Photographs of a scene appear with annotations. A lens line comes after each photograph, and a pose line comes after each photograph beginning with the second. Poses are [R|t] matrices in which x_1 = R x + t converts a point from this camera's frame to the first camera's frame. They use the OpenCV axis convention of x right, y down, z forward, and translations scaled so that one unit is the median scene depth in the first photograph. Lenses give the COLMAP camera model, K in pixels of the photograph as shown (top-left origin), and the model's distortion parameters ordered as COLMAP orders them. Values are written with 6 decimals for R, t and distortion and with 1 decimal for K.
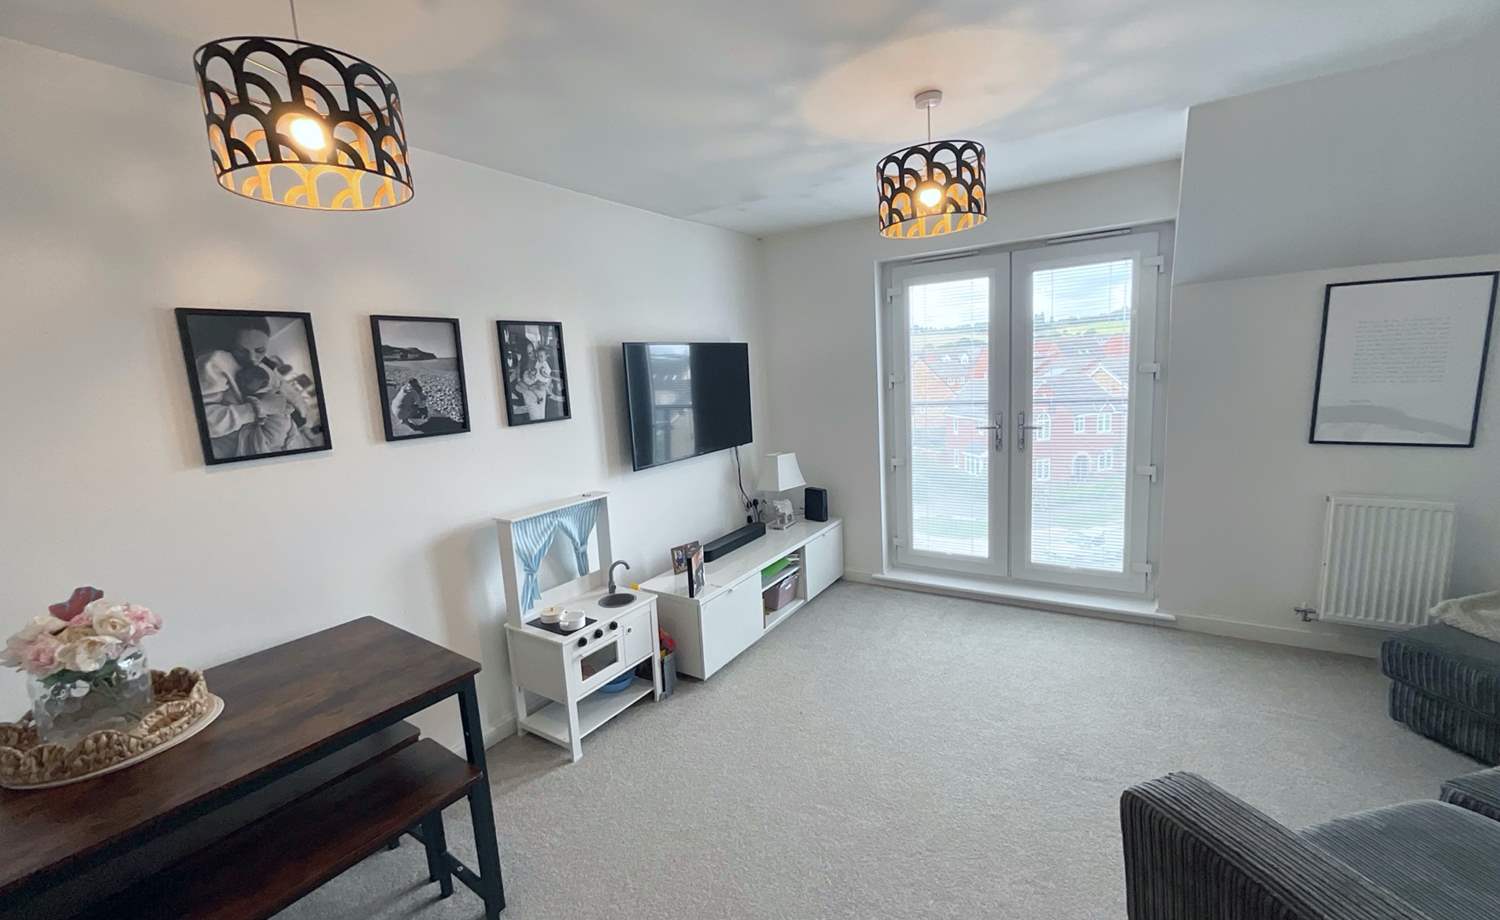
lens RADIAL K [[610.5, 0, 751.1], [0, 610.5, 455.6], [0, 0, 1]] dist [-0.000801, -0.000257]
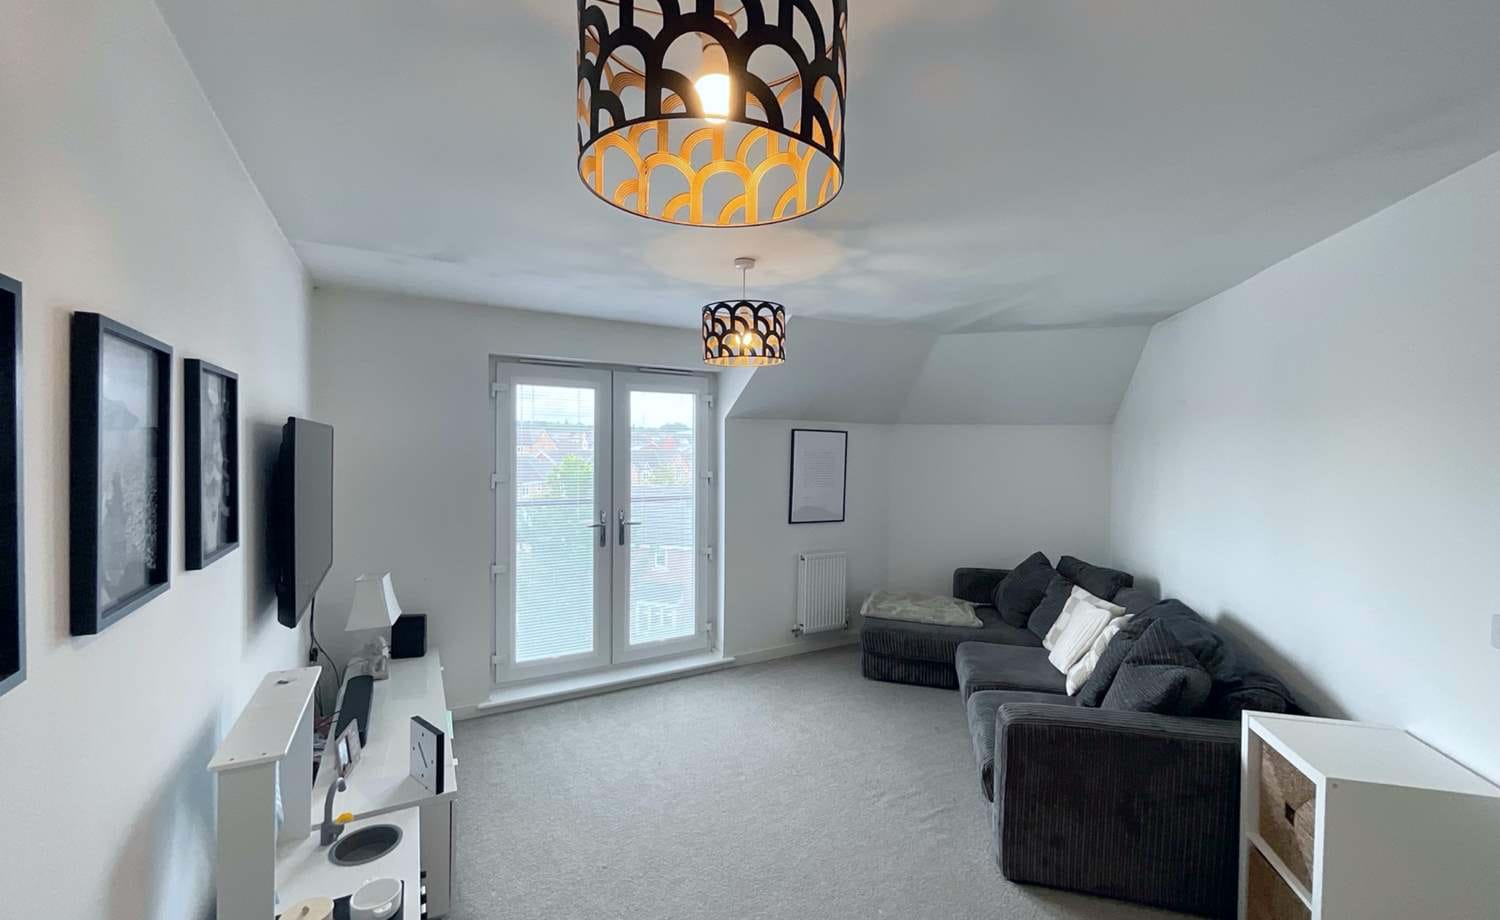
lens RADIAL K [[610.5, 0, 751.1], [0, 610.5, 455.6], [0, 0, 1]] dist [-0.000801, -0.000257]
pose [[0.464955, 0.048618, 0.883999, -0.454508], [0.091775, 0.990465, -0.102745, -0.033365], [-0.880565, 0.128901, 0.456059, 0.262168]]
